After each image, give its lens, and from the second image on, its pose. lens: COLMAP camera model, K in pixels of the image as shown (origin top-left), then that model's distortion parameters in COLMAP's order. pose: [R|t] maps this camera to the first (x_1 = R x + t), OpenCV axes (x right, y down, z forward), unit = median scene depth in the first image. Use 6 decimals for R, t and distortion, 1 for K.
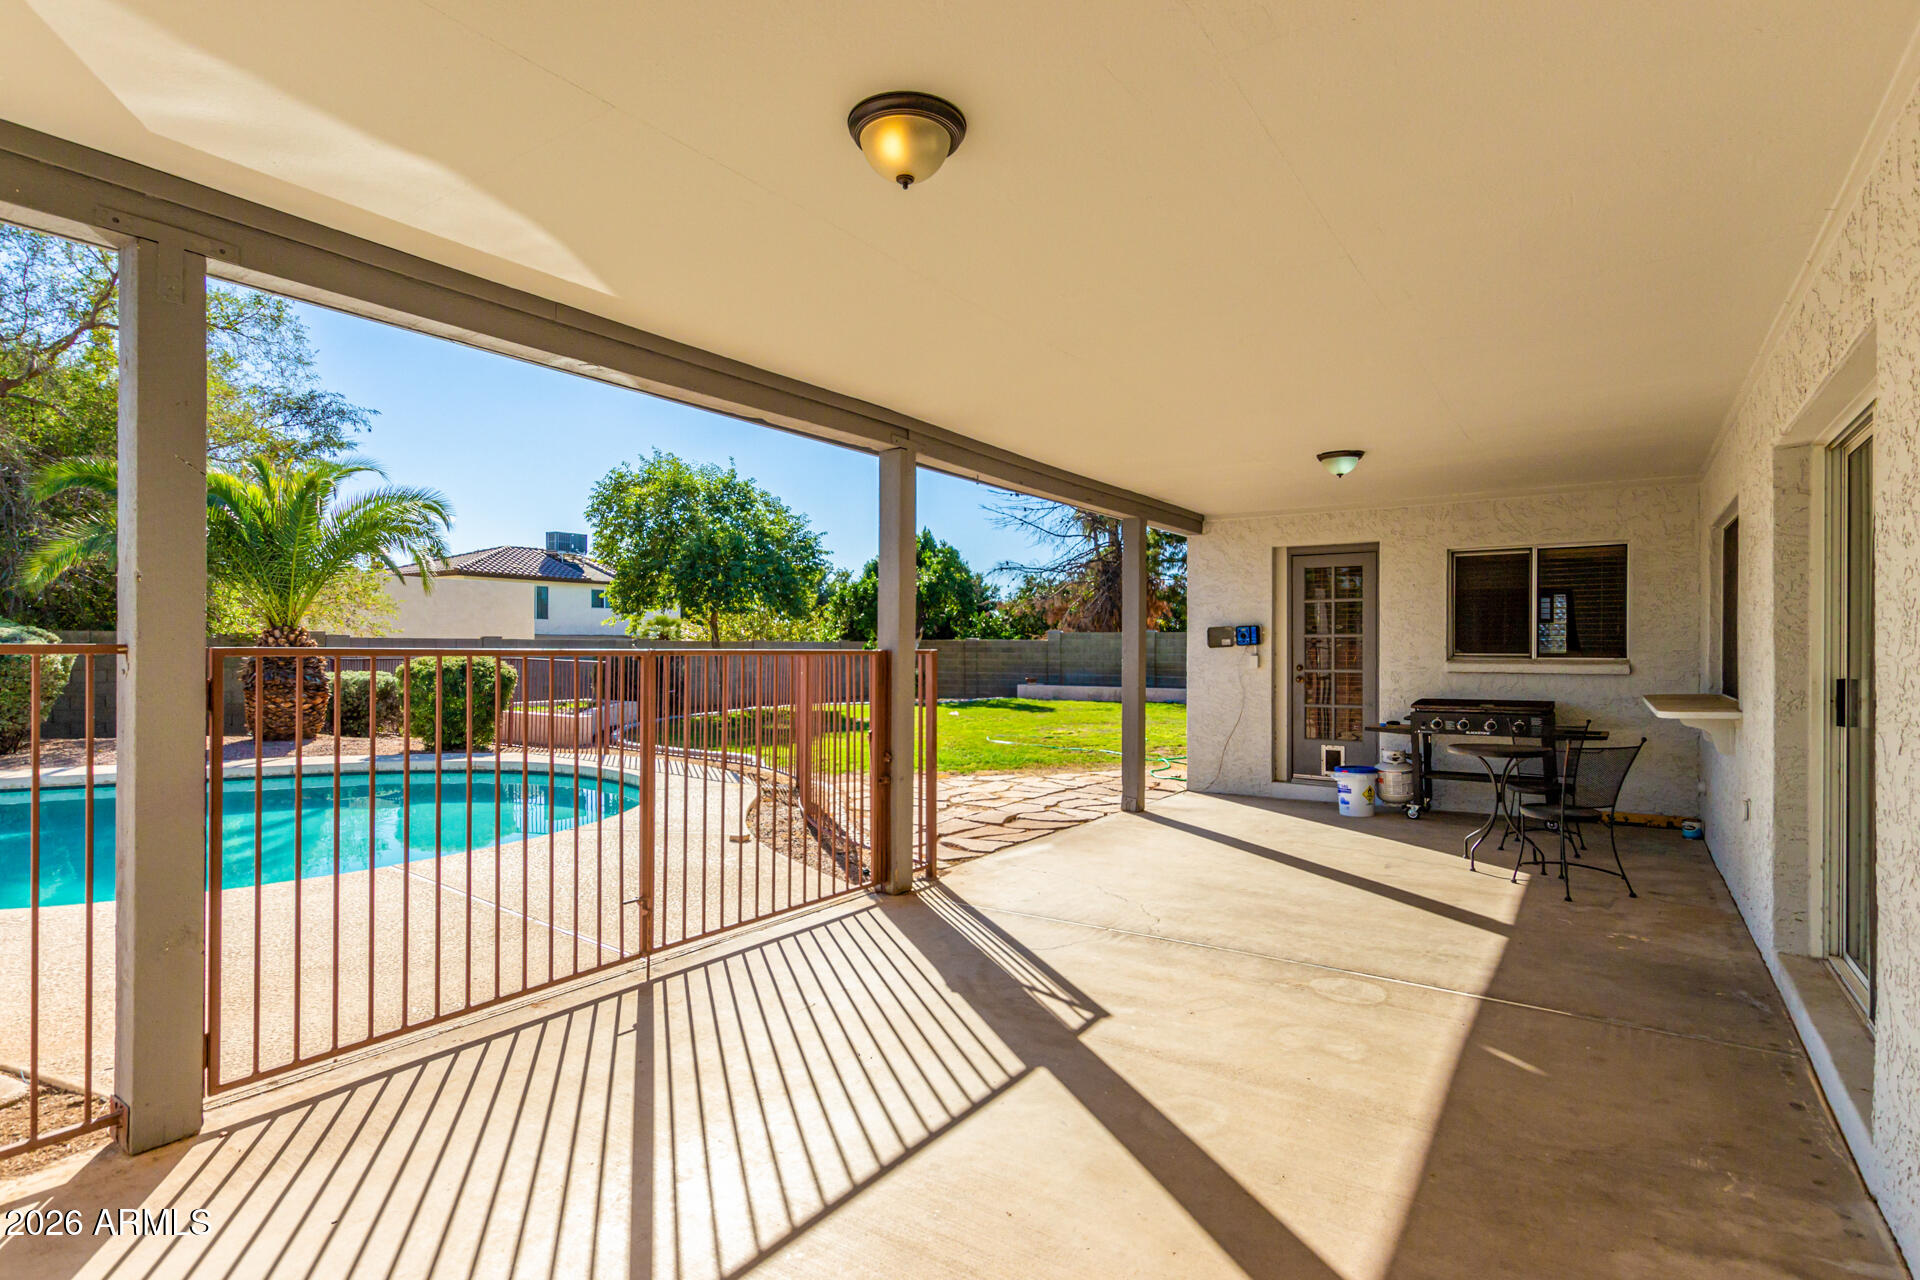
lens RADIAL K [[934.3, 0, 946.2], [0, 934.3, 645.3], [0, 0, 1]] dist [0.018036, -0.006661]
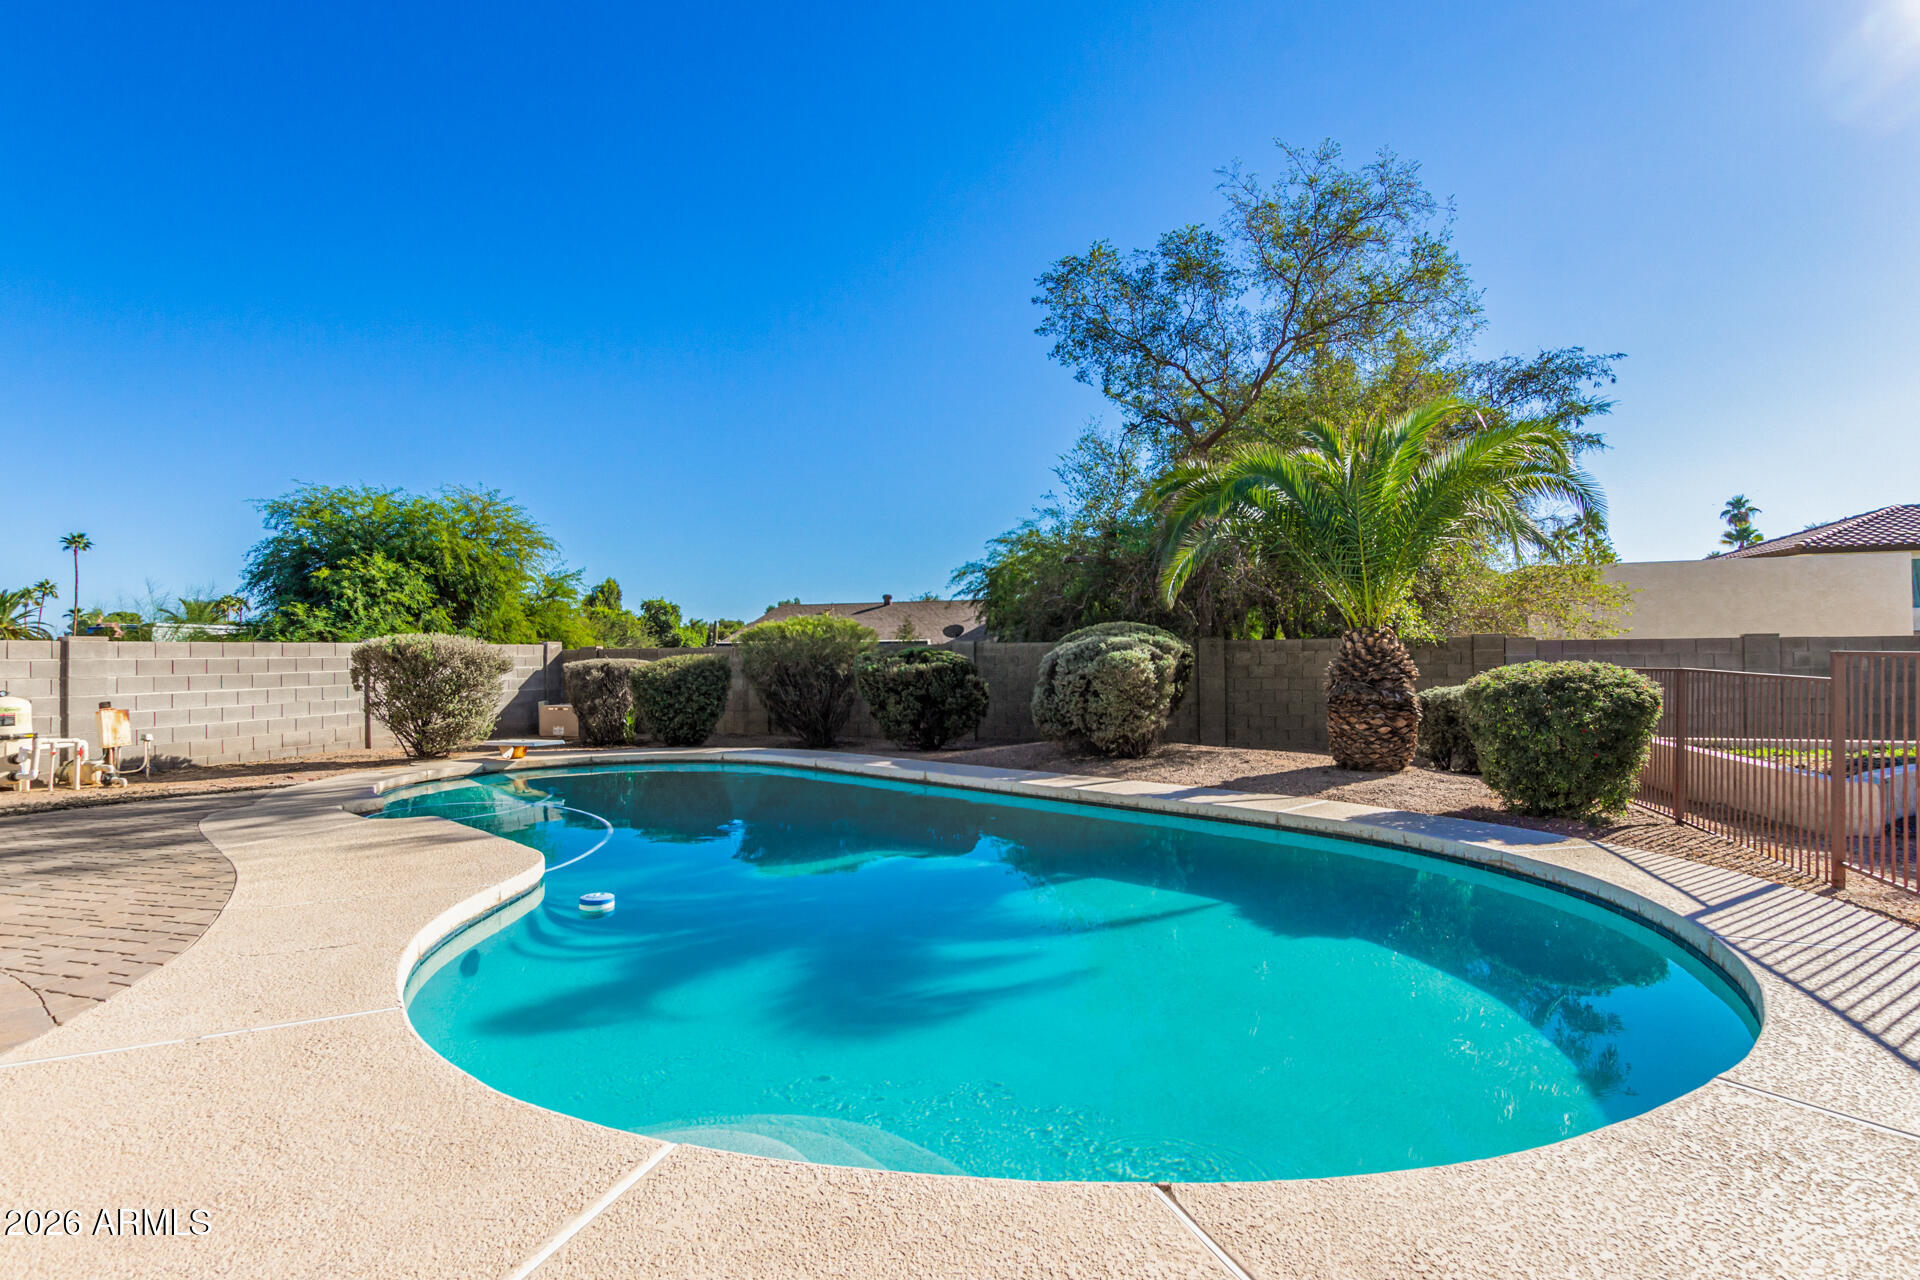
lens RADIAL K [[934.3, 0, 958.5], [0, 934.3, 648.5], [0, 0, 1]] dist [0.018036, -0.006661]
pose [[0.309773, -0.017339, -0.950652, -0.055123], [0.014066, 0.999808, -0.013652, 0.003786], [0.950706, -0.009143, 0.309958, 0.424166]]
